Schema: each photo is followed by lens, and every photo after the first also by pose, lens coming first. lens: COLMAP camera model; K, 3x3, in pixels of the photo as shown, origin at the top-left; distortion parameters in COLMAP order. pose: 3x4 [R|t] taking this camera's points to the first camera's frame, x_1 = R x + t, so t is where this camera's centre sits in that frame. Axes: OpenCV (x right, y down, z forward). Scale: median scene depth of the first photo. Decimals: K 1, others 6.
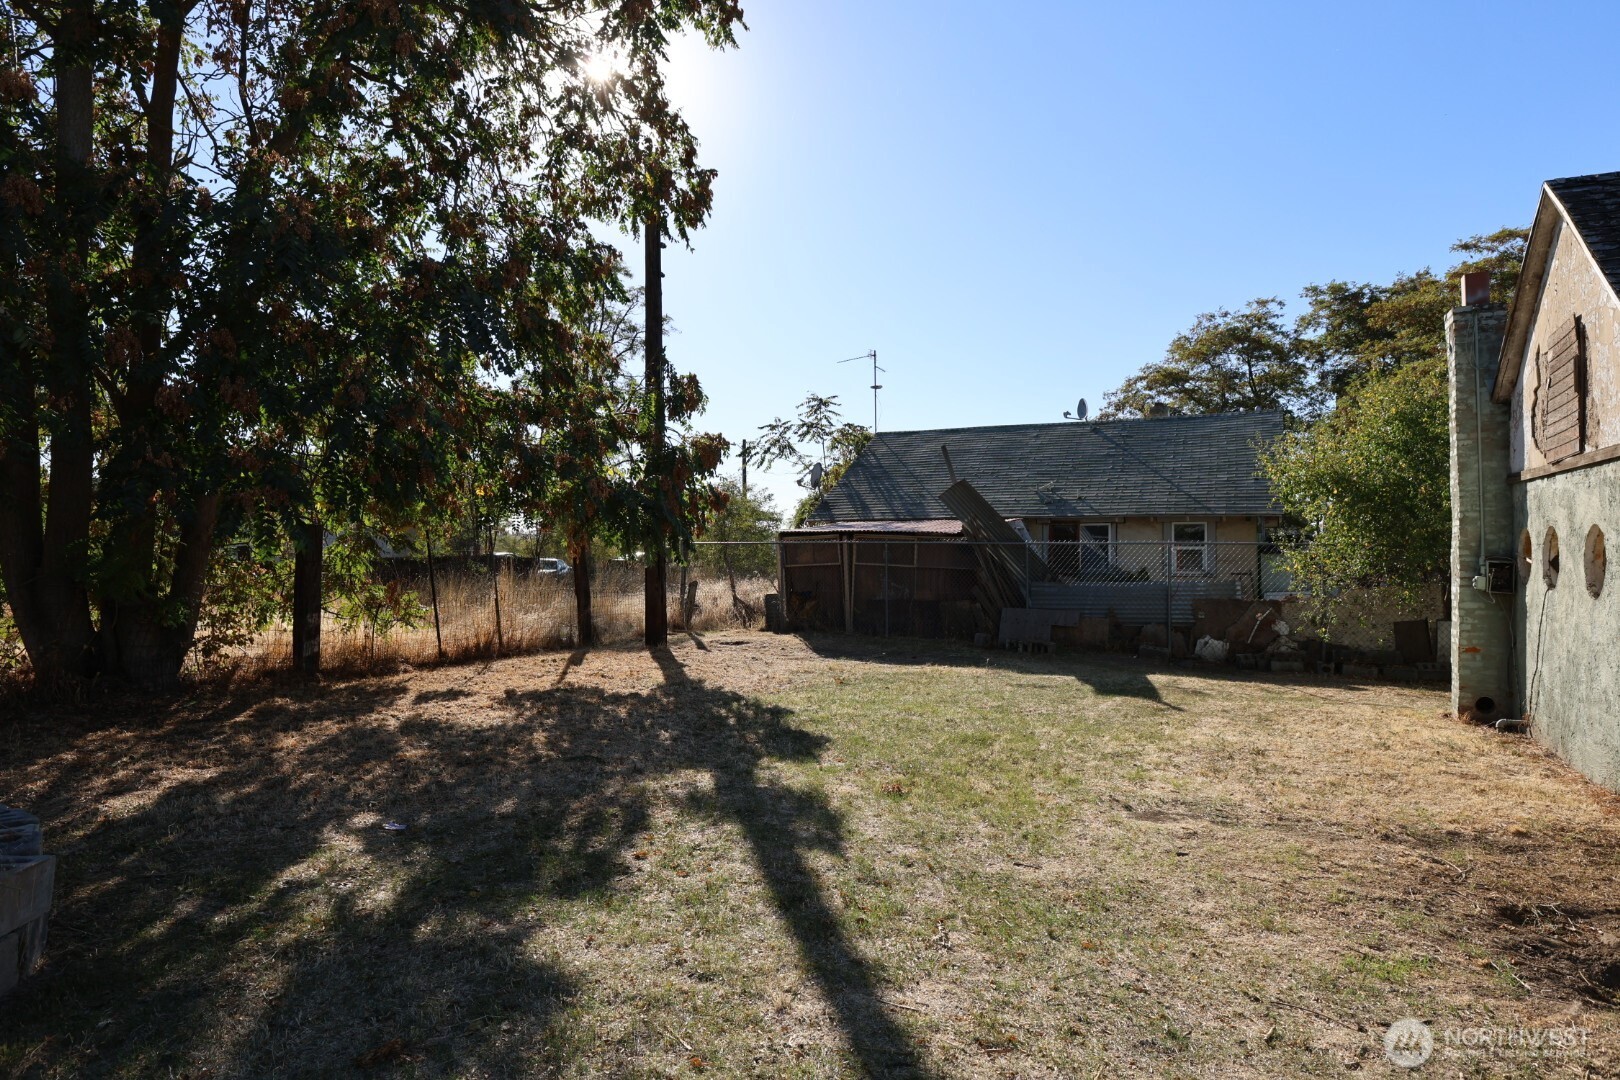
lens RADIAL K [[1031.7, 0, 810.0], [0, 1031.7, 540.0], [0, 0, 1]] dist [0.011970, -0.000236]
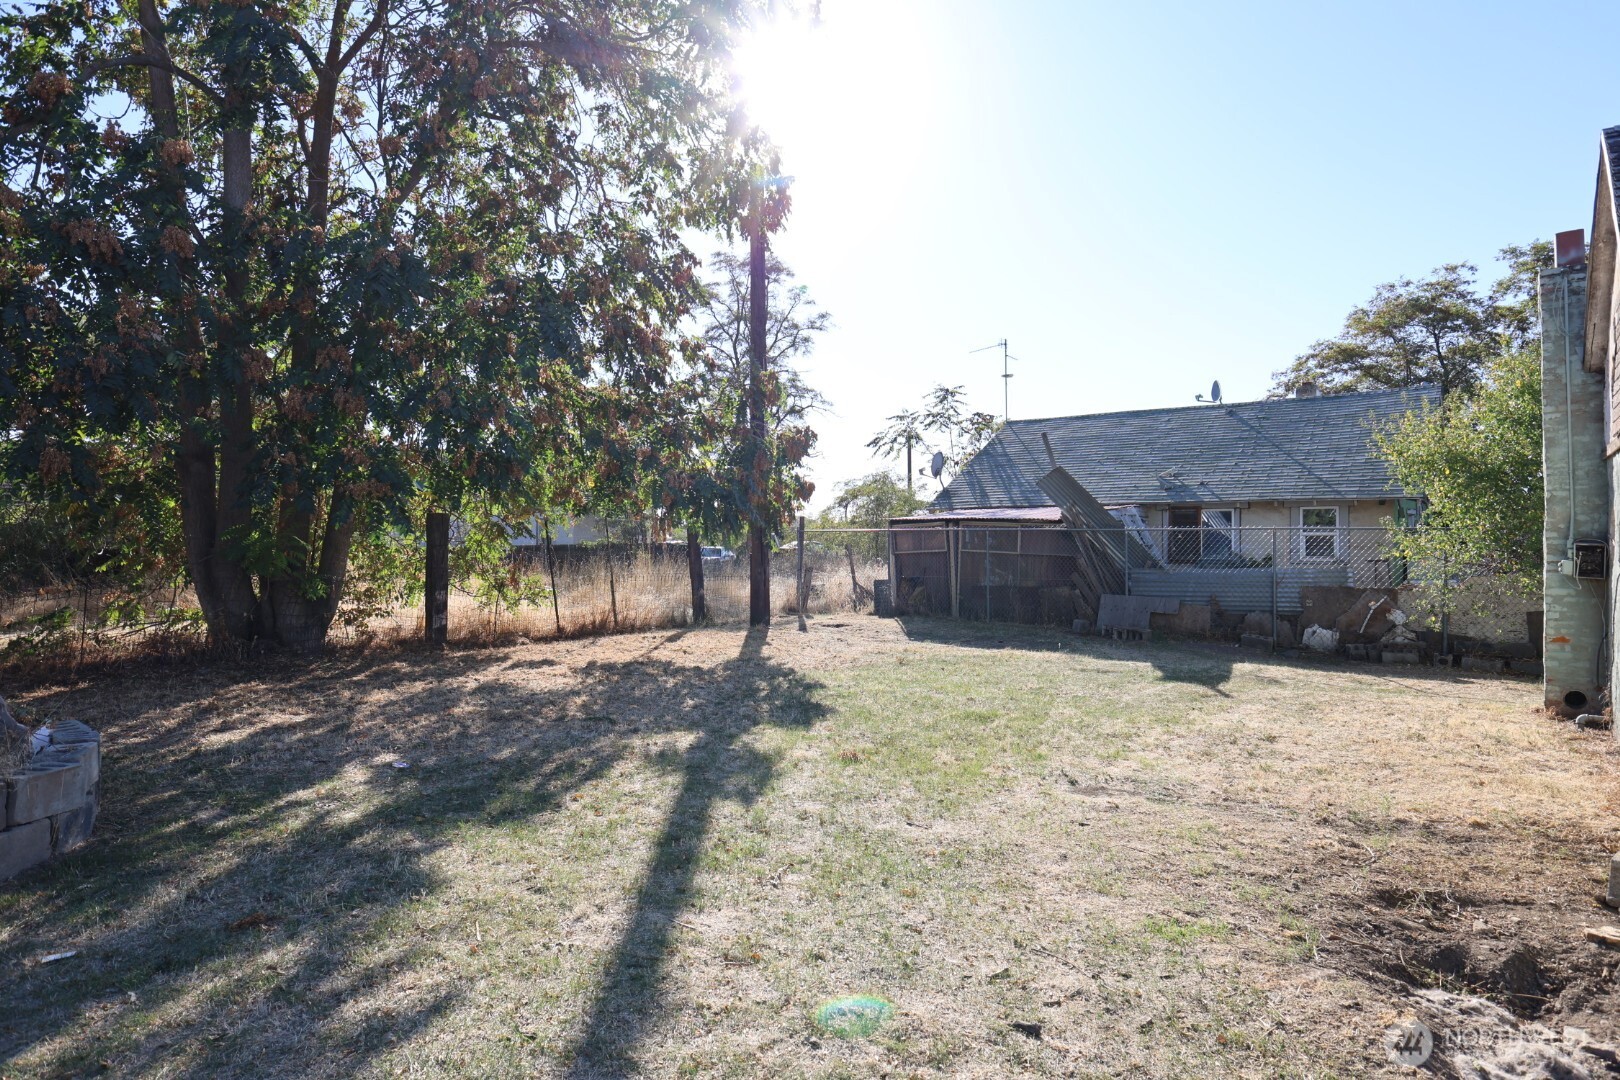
lens RADIAL K [[1016.0, 0, 810.1], [0, 1016.0, 550.6], [0, 0, 1]] dist [0.003538, 0.000966]
pose [[0.979176, 0.000353, -0.203013, 0.116822], [0.003630, 0.999808, 0.019248, 0.004100], [0.202981, -0.019584, 0.978987, -0.016664]]
